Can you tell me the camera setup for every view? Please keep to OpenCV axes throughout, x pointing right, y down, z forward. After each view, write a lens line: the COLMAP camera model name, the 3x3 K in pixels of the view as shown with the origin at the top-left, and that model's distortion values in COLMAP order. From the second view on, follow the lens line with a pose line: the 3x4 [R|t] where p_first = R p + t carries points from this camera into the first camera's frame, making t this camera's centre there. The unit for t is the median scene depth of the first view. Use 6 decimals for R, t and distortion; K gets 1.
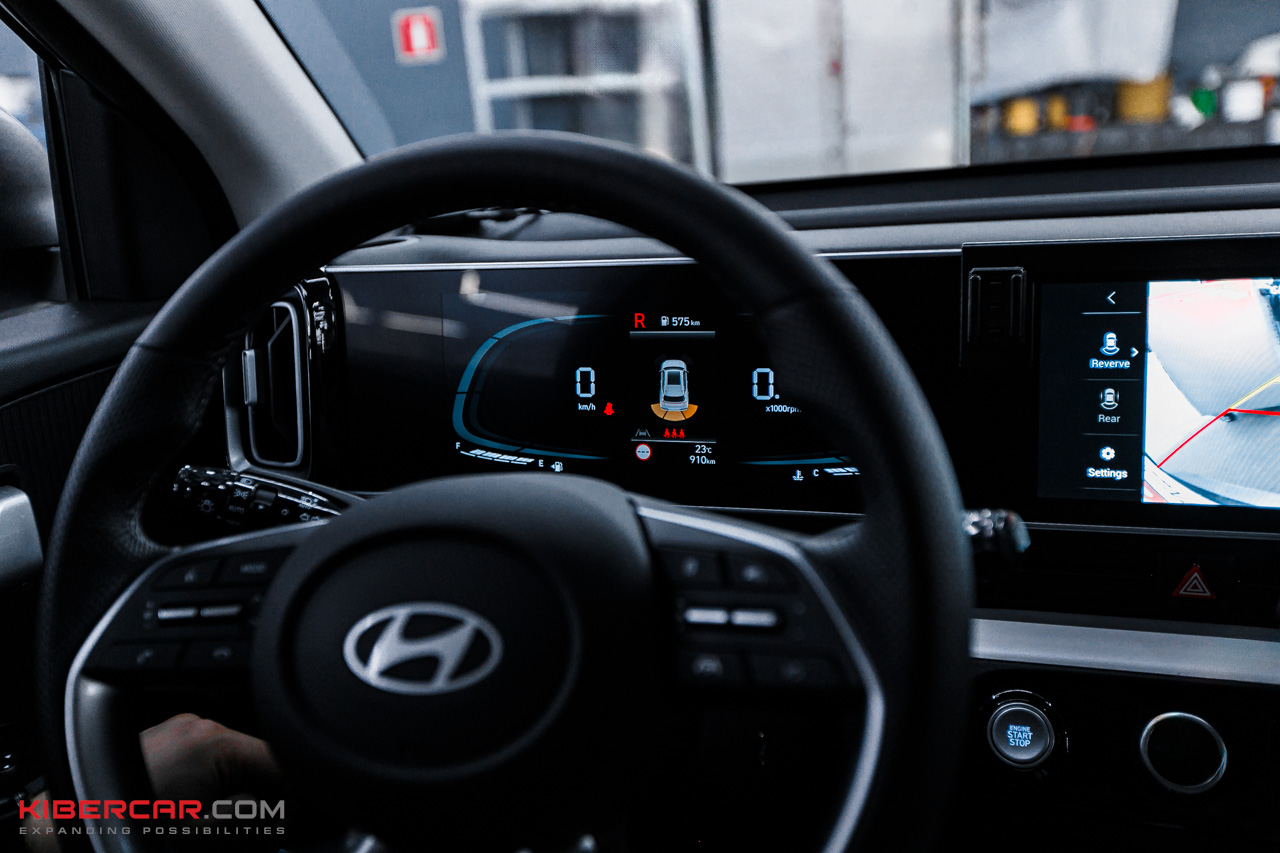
lens RADIAL K [[1276.3, 0, 644.2], [0, 1276.3, 426.2], [0, 0, 1]] dist [0.072703, 0.000000]
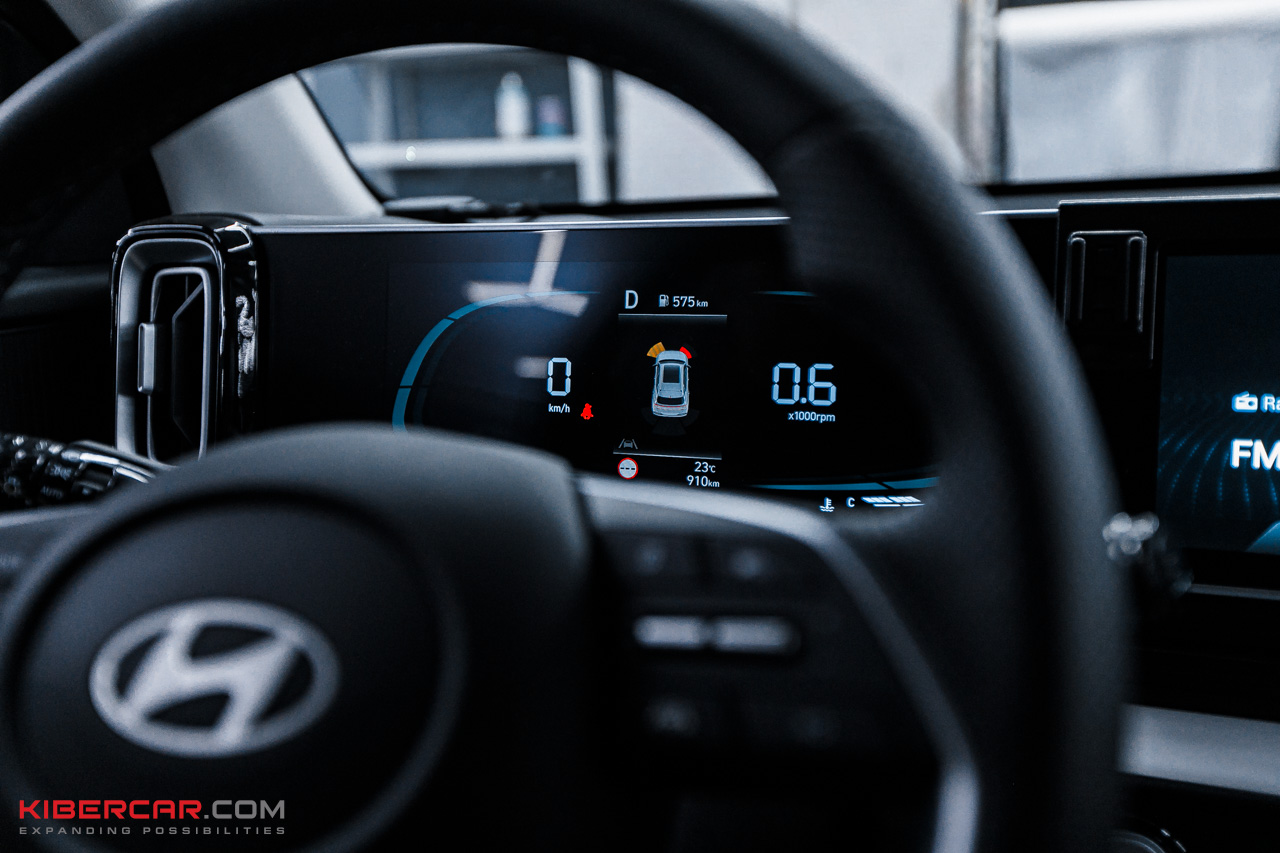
lens RADIAL K [[1276.3, 0, 634.9], [0, 1276.3, 426.1], [0, 0, 1]] dist [0.072703, 0.000000]
pose [[0.998287, 0.050802, -0.029022, 0.025410], [-0.052874, 0.995722, -0.075774, 0.054242], [0.025048, 0.077179, 0.996703, 0.229175]]
